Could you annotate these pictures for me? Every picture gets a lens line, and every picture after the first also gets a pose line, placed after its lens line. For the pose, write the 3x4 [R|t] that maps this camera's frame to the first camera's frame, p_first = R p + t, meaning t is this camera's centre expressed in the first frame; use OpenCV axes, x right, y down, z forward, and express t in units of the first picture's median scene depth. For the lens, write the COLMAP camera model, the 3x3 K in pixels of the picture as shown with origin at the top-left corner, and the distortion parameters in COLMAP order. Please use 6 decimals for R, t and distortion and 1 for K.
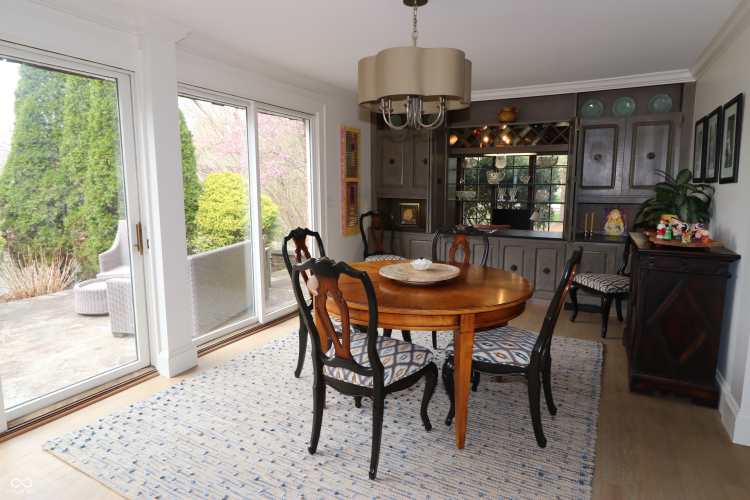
lens RADIAL K [[430.2, 0, 379.5], [0, 430.2, 238.7], [0, 0, 1]] dist [-0.002121, -0.001327]
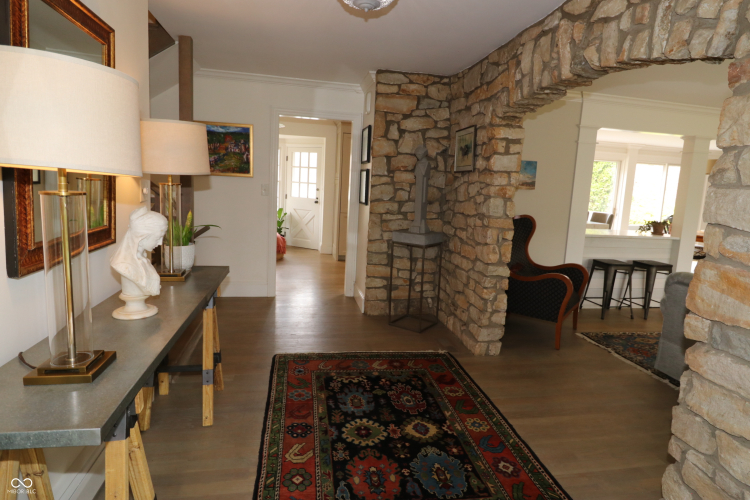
lens RADIAL K [[430.2, 0, 379.5], [0, 430.2, 238.7], [0, 0, 1]] dist [-0.002121, -0.001327]
pose [[0.619930, 0.139205, -0.772211, 0.431495], [-0.153406, 0.986648, 0.054707, 0.146252], [0.769515, 0.084548, 0.633007, -1.199305]]
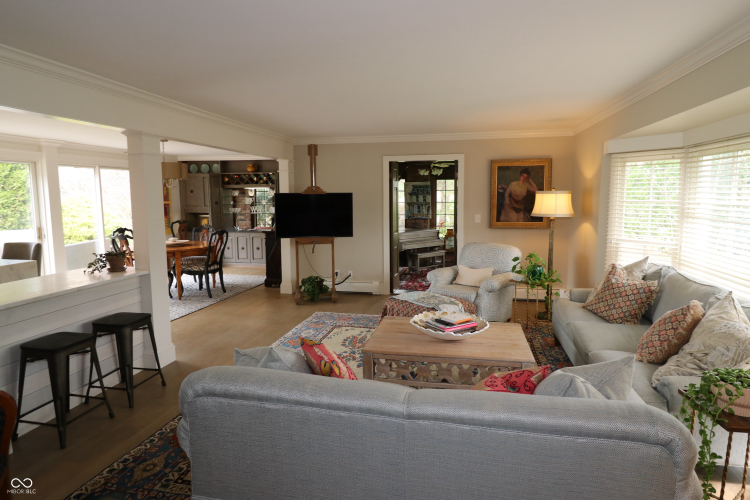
lens RADIAL K [[430.2, 0, 379.5], [0, 430.2, 238.7], [0, 0, 1]] dist [-0.002121, -0.001327]
pose [[0.963063, -0.035099, 0.266977, 0.292838], [0.041680, 0.998950, -0.019024, 0.075463], [-0.266029, 0.029449, 0.963515, -0.874324]]
